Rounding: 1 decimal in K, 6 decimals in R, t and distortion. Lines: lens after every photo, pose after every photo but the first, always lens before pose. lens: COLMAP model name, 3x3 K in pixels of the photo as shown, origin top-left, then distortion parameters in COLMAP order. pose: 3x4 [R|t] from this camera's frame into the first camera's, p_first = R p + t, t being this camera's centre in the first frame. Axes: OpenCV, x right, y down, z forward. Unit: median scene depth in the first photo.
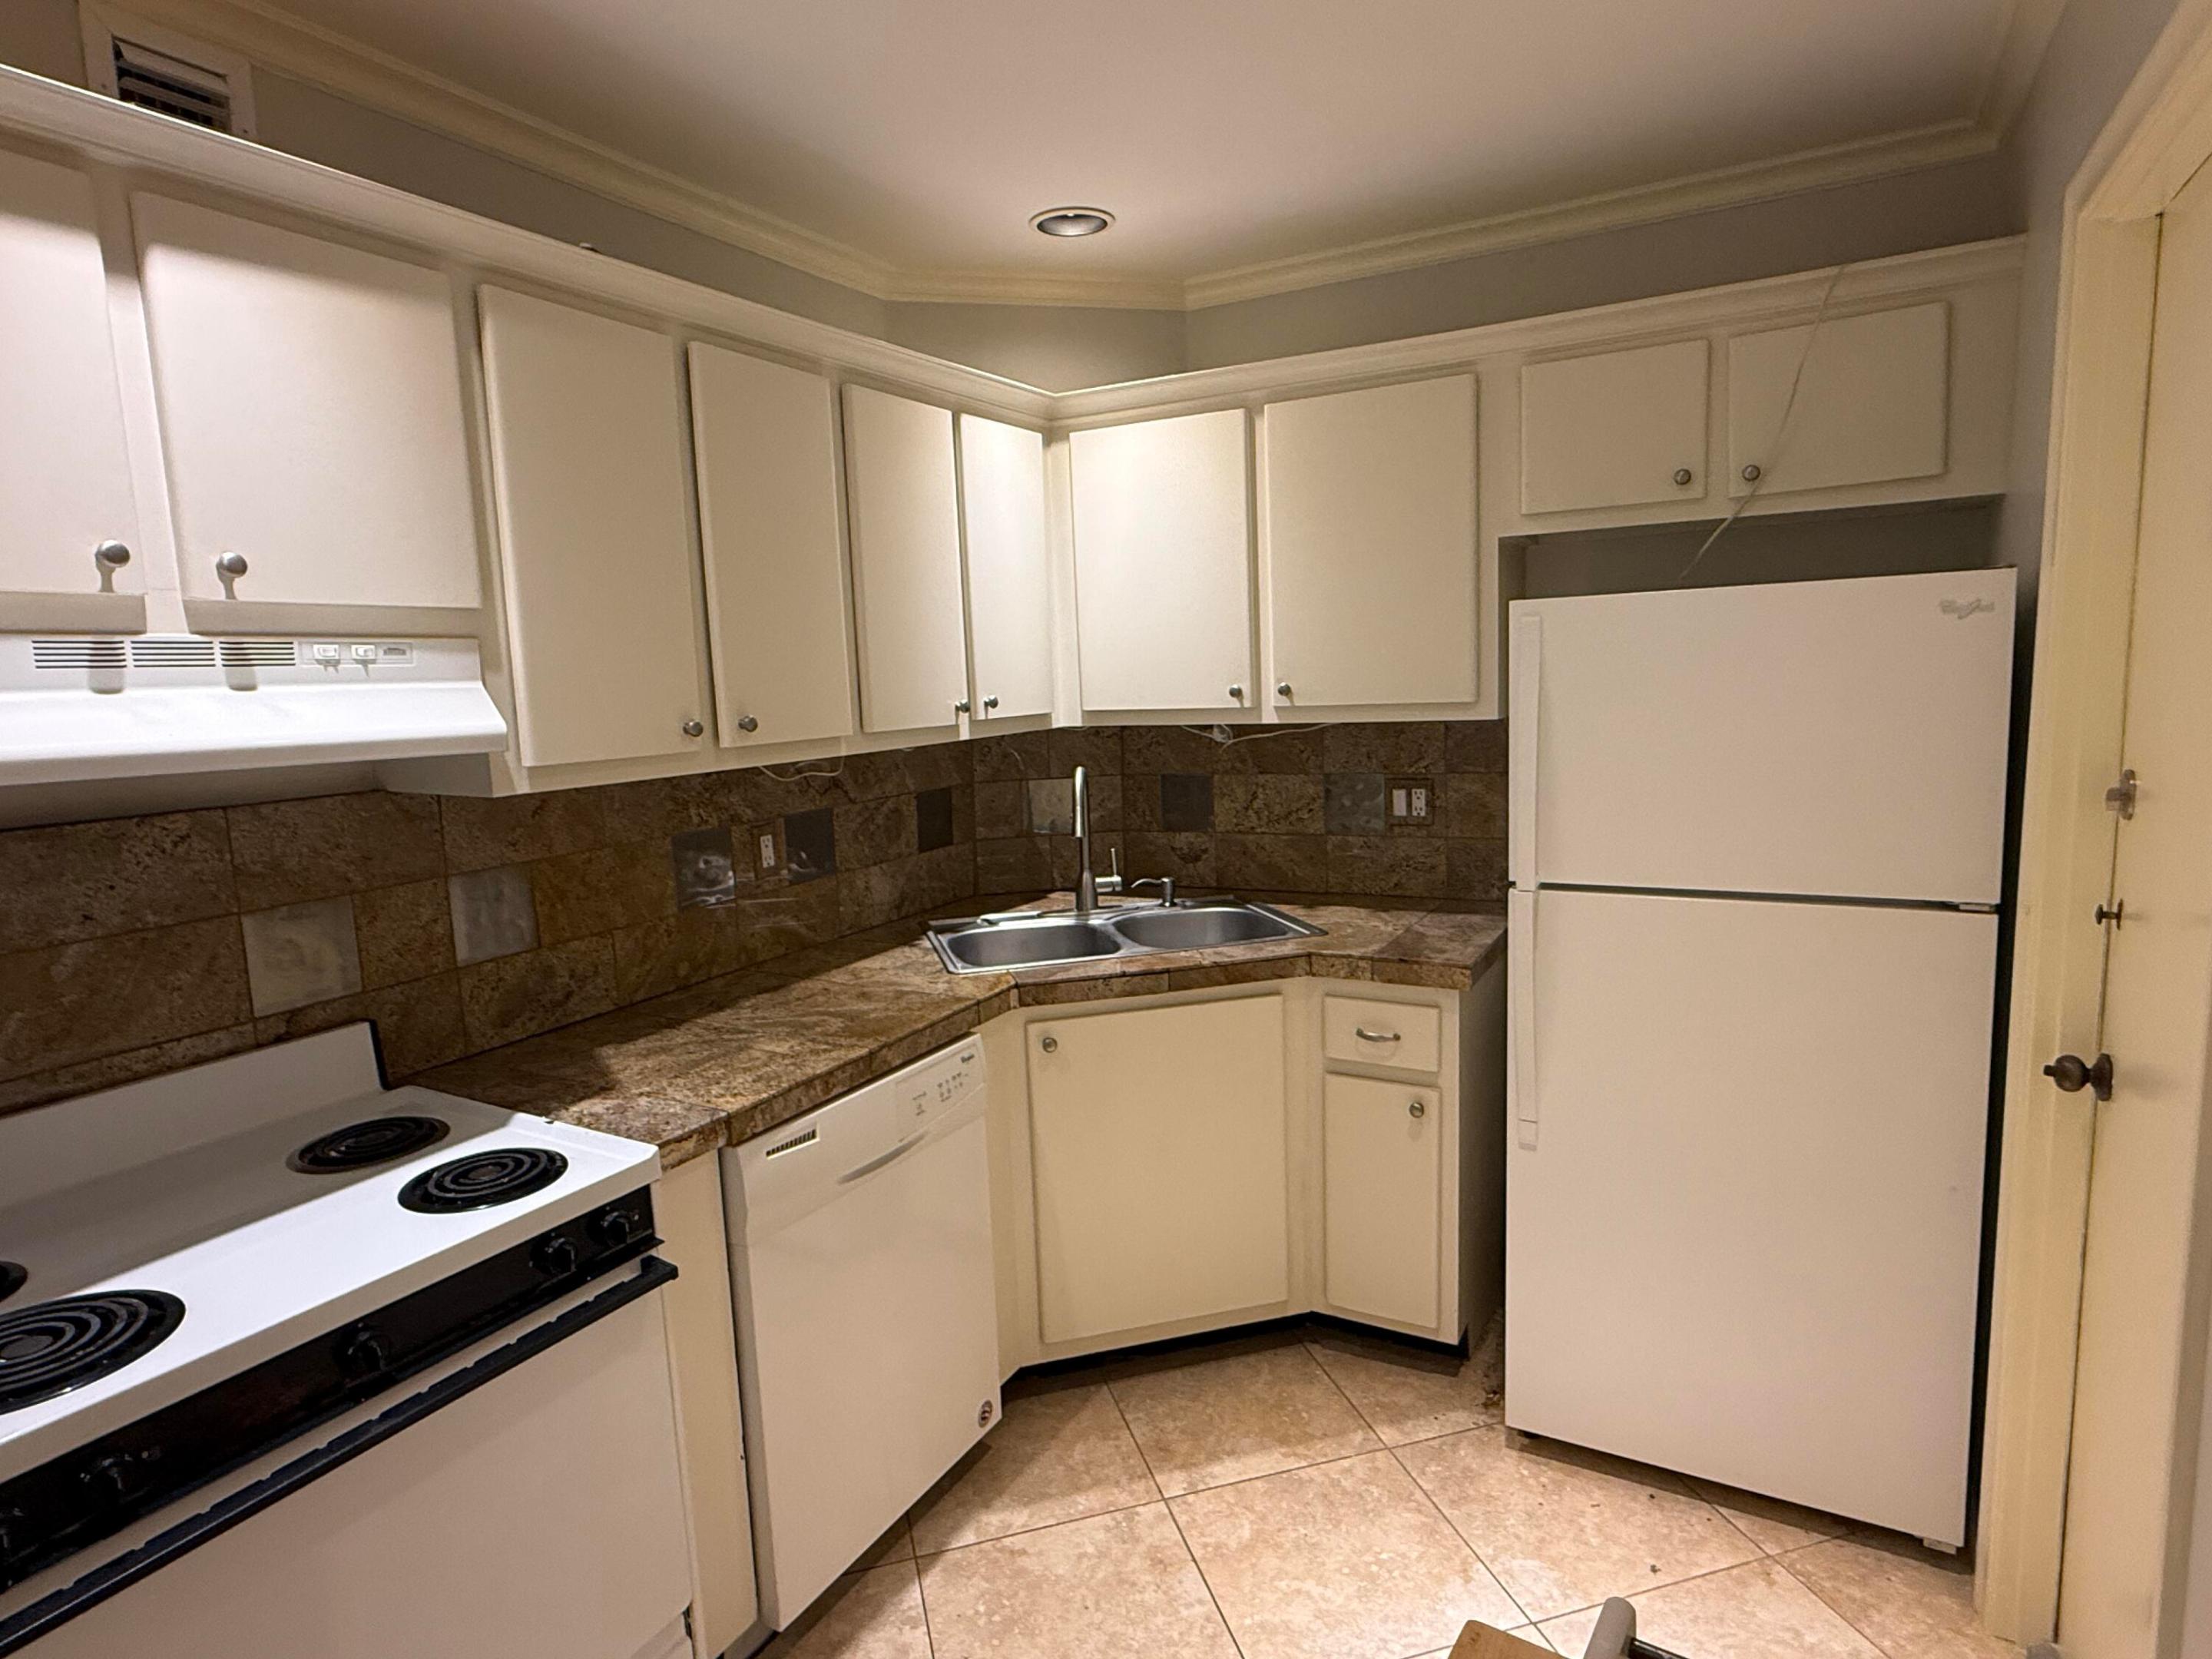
lens RADIAL K [[1206.3, 0, 1106.0], [0, 1206.3, 829.5], [0, 0, 1]] dist [0.000170, 0.000135]
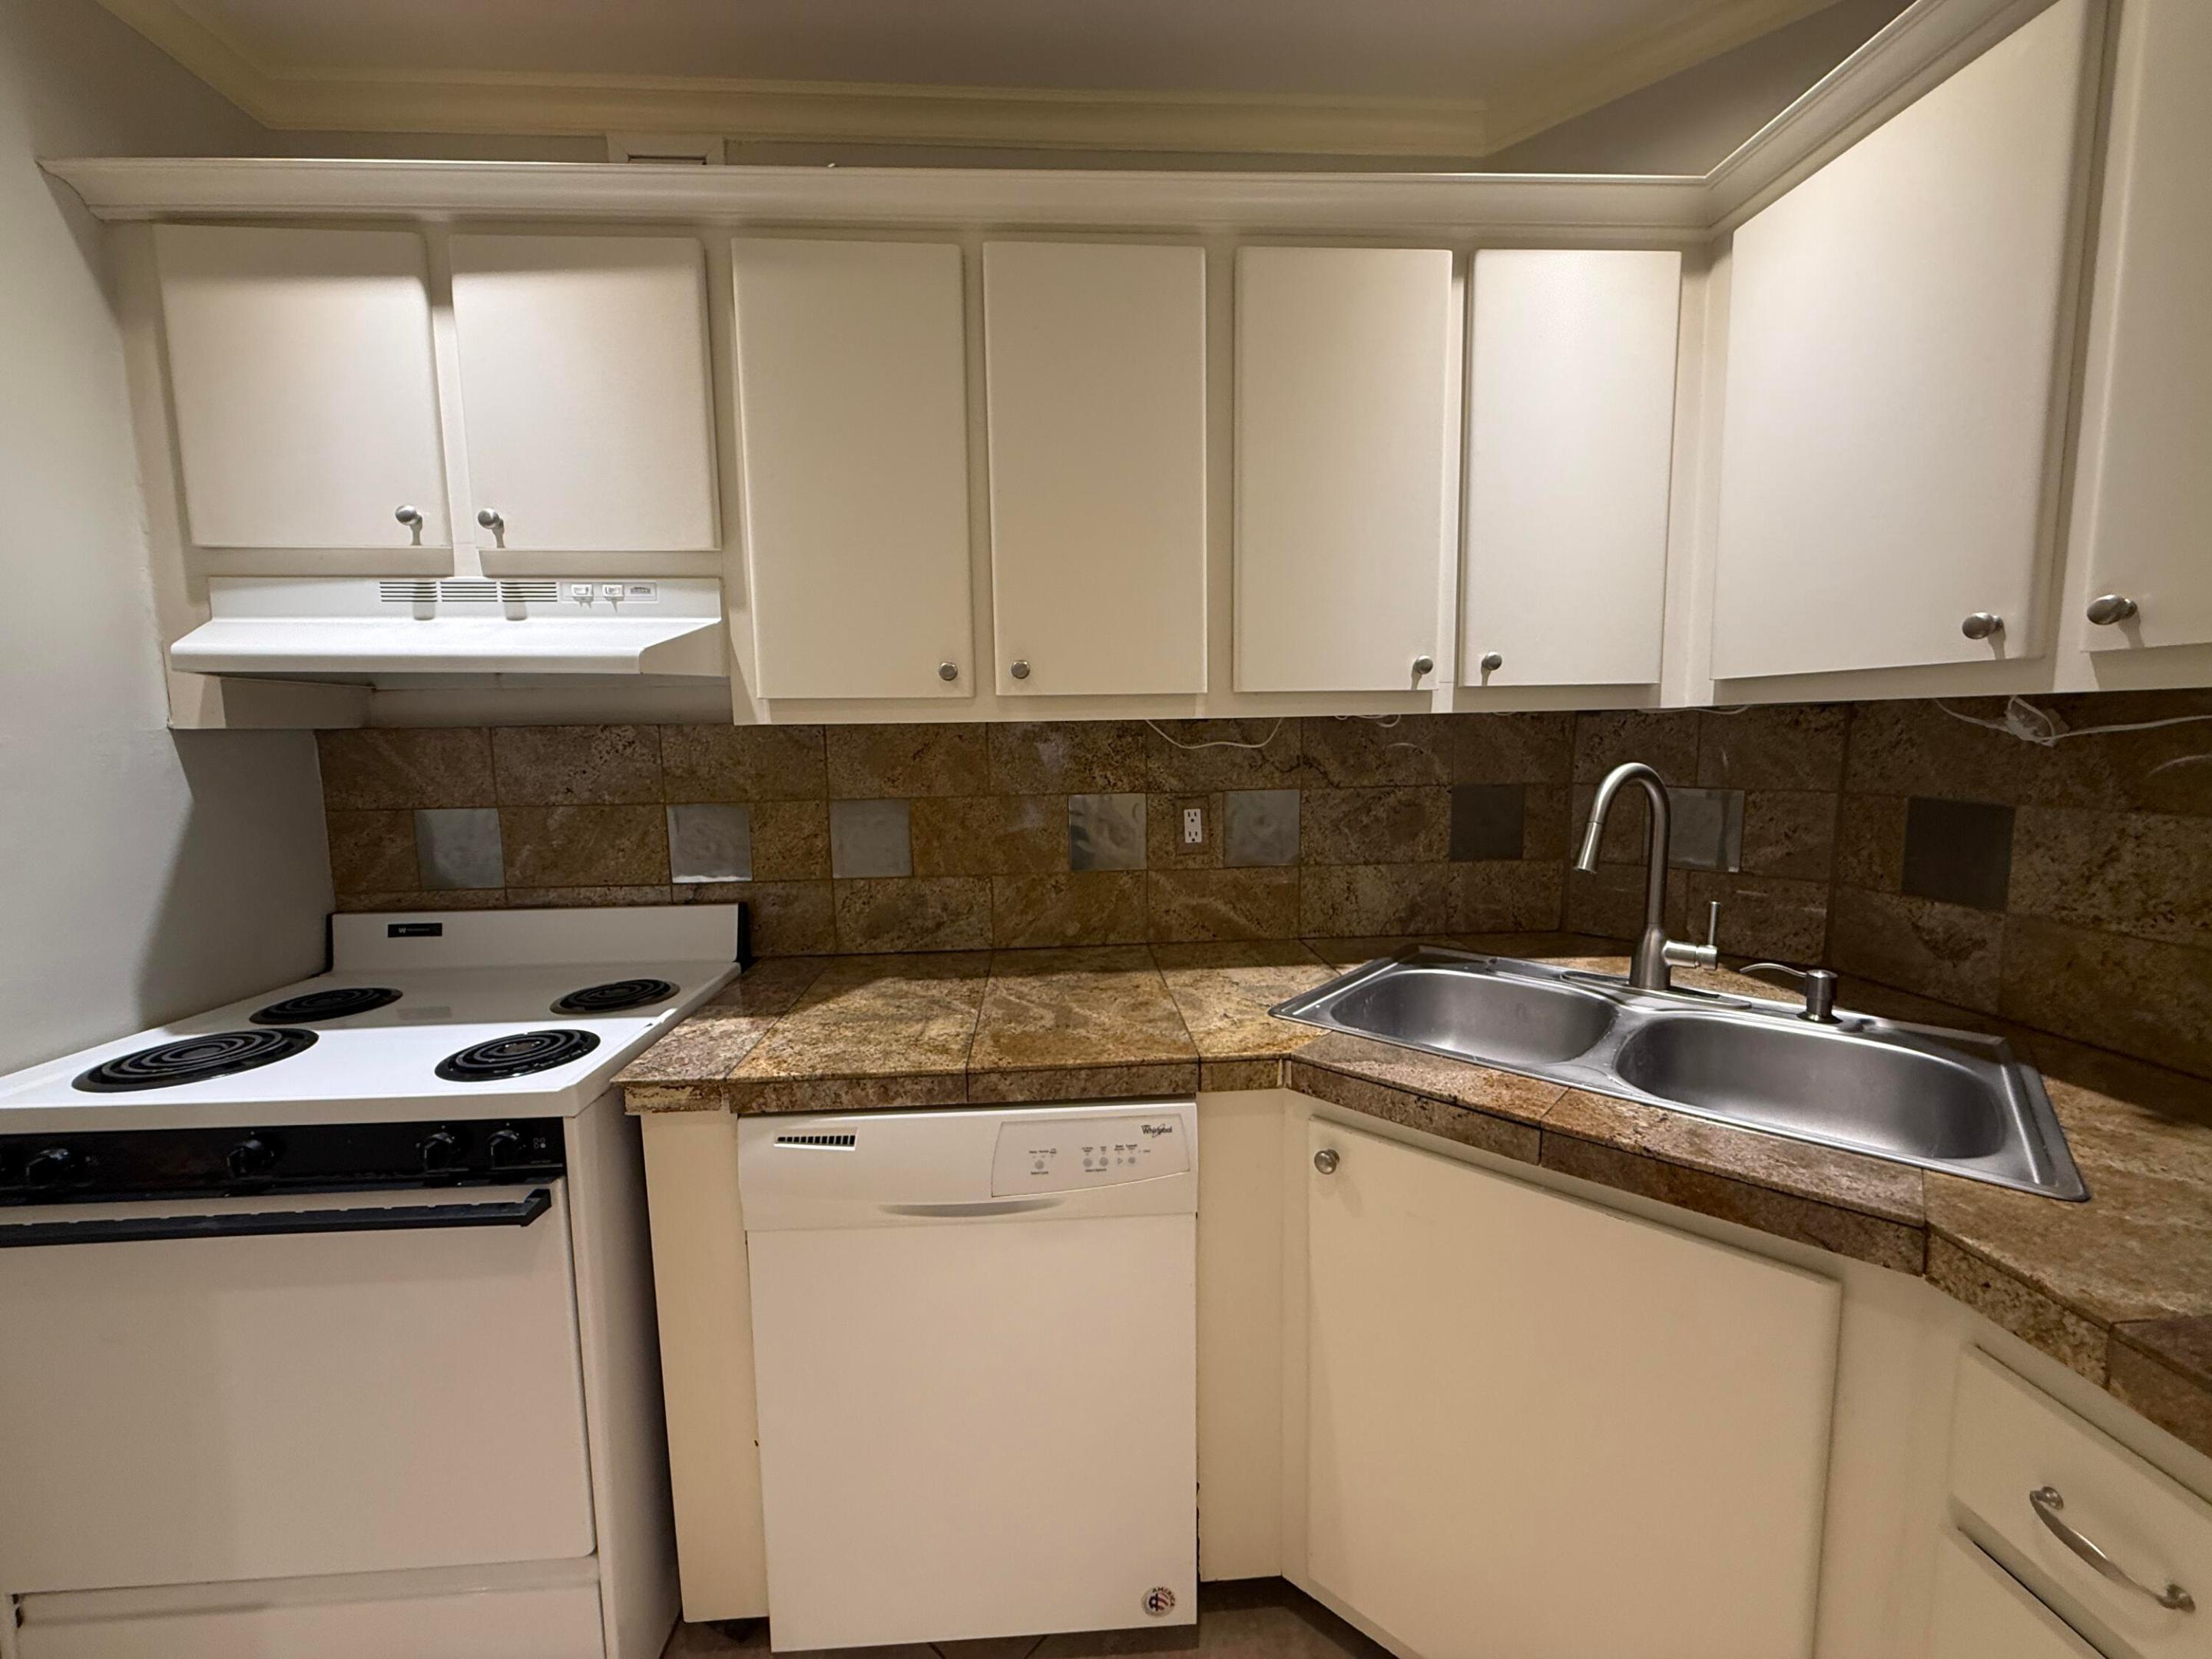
lens RADIAL K [[880.5, 0, 1106.0], [0, 880.5, 829.5], [0, 0, 1]] dist [-0.001379, -0.000067]
pose [[0.540342, 0.124453, -0.832191, 0.285233], [-0.116772, 0.990523, 0.072311, -0.023574], [0.833303, 0.058104, 0.549754, 0.671997]]
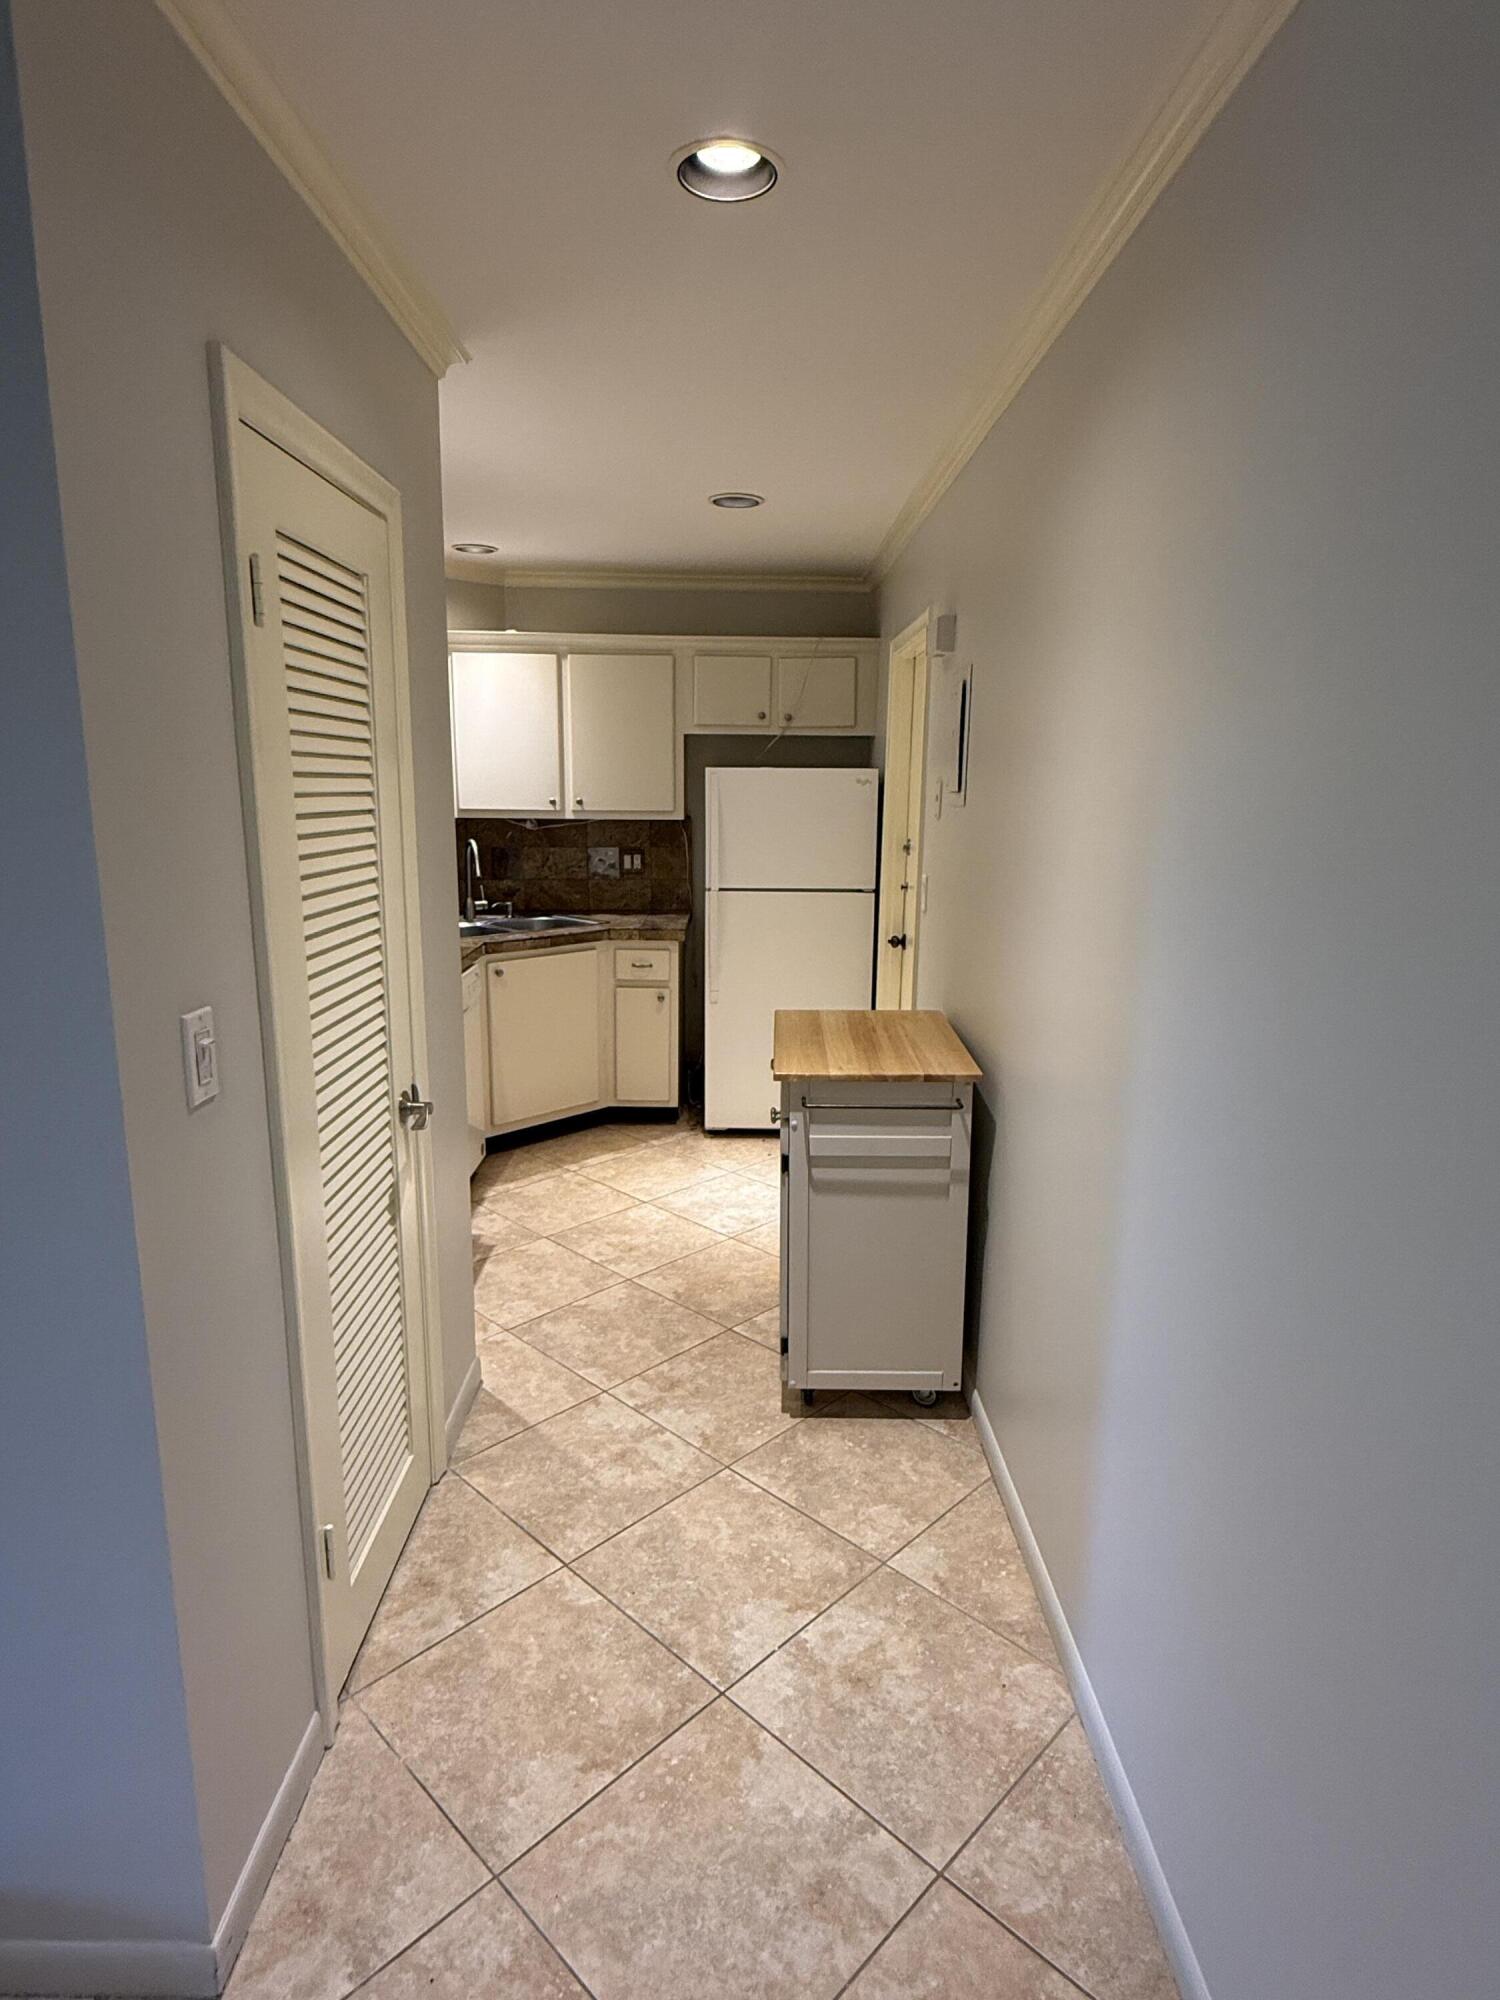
lens RADIAL K [[1090.7, 0, 750.0], [0, 1090.7, 1000.0], [0, 0, 1]] dist [0.000170, 0.000135]
pose [[0.864390, -0.051780, 0.500149, -0.654210], [0.021179, 0.997550, 0.066672, 0.119086], [-0.502376, -0.047038, 0.863369, -0.872168]]
